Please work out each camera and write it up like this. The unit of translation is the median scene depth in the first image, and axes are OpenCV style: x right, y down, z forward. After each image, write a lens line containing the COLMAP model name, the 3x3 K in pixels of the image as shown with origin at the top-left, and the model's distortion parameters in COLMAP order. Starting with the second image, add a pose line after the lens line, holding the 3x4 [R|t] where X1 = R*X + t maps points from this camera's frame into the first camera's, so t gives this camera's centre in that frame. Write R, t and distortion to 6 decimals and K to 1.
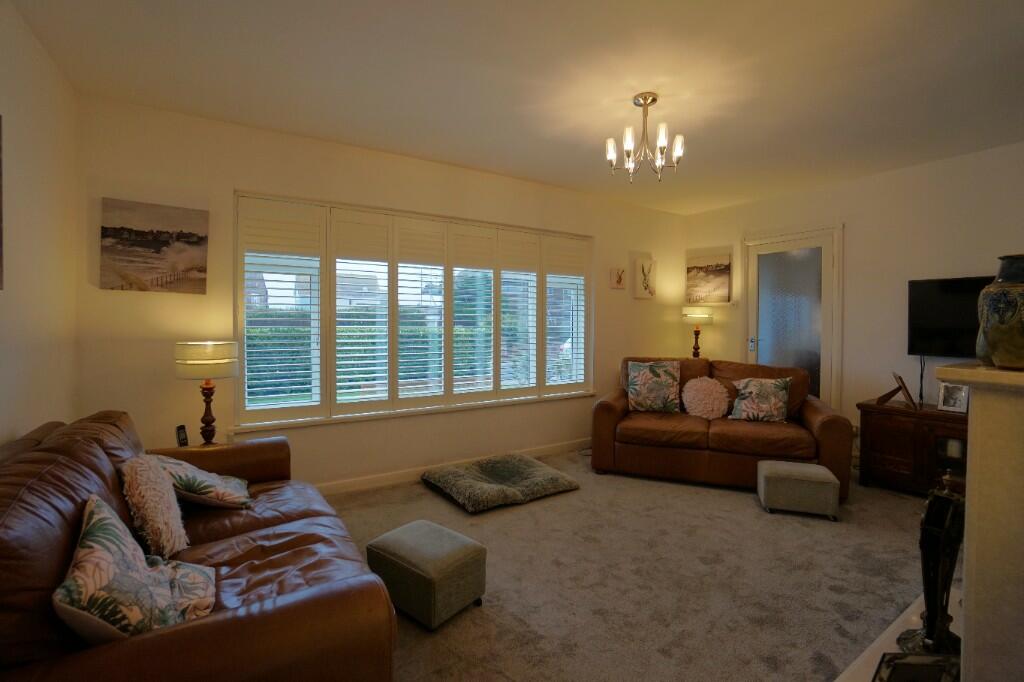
lens RADIAL K [[456.5, 0, 514.8], [0, 456.5, 330.7], [0, 0, 1]] dist [-0.047456, 0.010214]
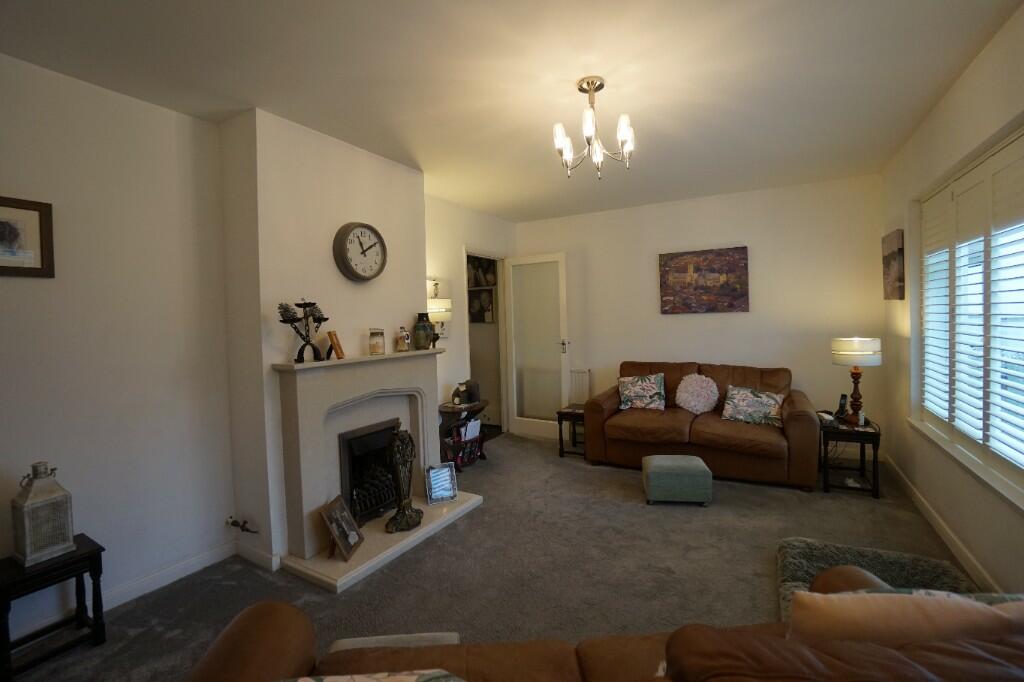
lens RADIAL K [[456.5, 0, 512.5], [0, 456.5, 330.1], [0, 0, 1]] dist [-0.047456, 0.010214]
pose [[-0.885839, 0.030623, -0.462981, 0.605517], [0.015196, 0.999199, 0.037015, -0.047206], [0.463744, 0.025754, -0.885595, 1.221532]]
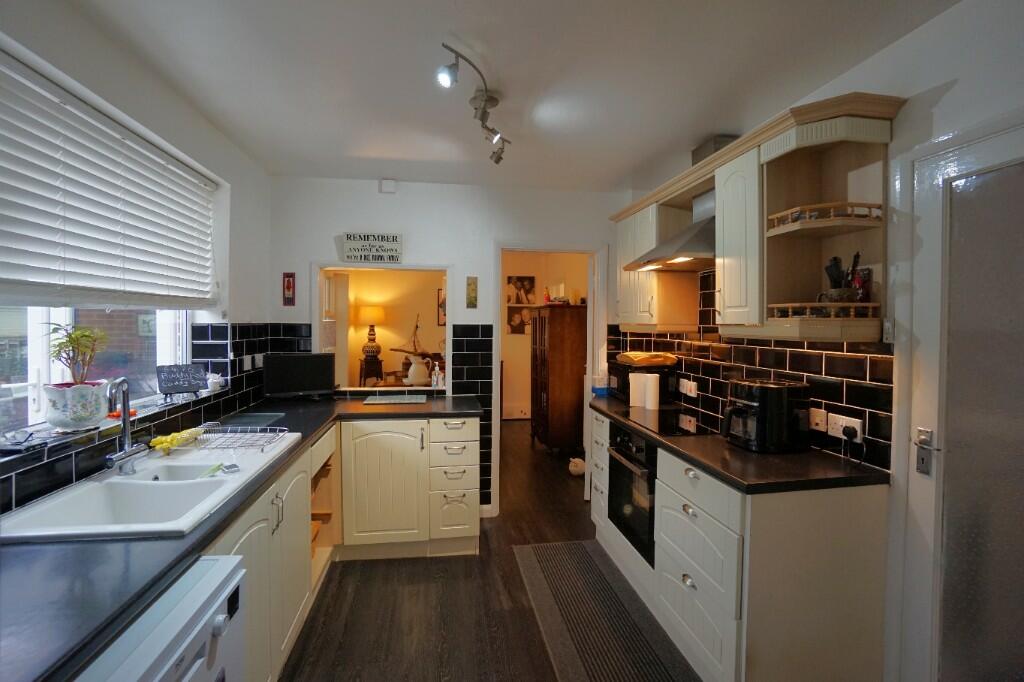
lens RADIAL K [[456.5, 0, 507.9], [0, 456.5, 335.8], [0, 0, 1]] dist [-0.047456, 0.010214]
pose [[-0.406352, 0.021789, -0.913457, 1.778816], [-0.018535, 0.999313, 0.032082, -0.068489], [0.913528, 0.029968, -0.405669, 0.468648]]
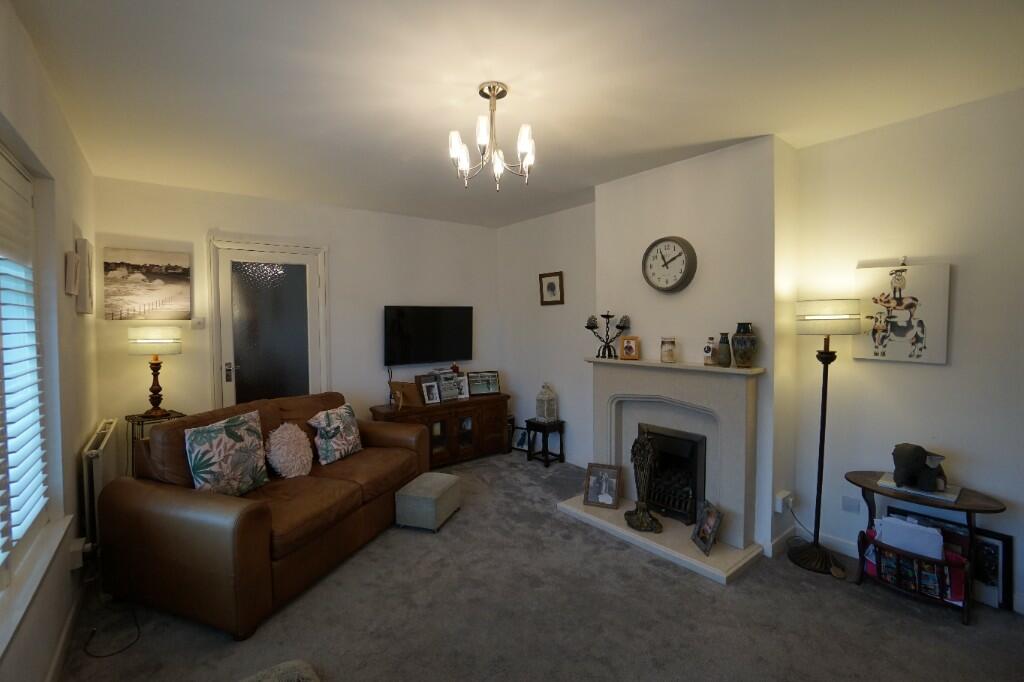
lens RADIAL K [[456.5, 0, 501.3], [0, 456.5, 324.3], [0, 0, 1]] dist [-0.047456, 0.010214]
pose [[-0.085680, -0.014326, 0.996220, -0.391816], [0.029977, 0.999407, 0.016950, -0.071949], [-0.995872, 0.031316, -0.085200, 0.754983]]
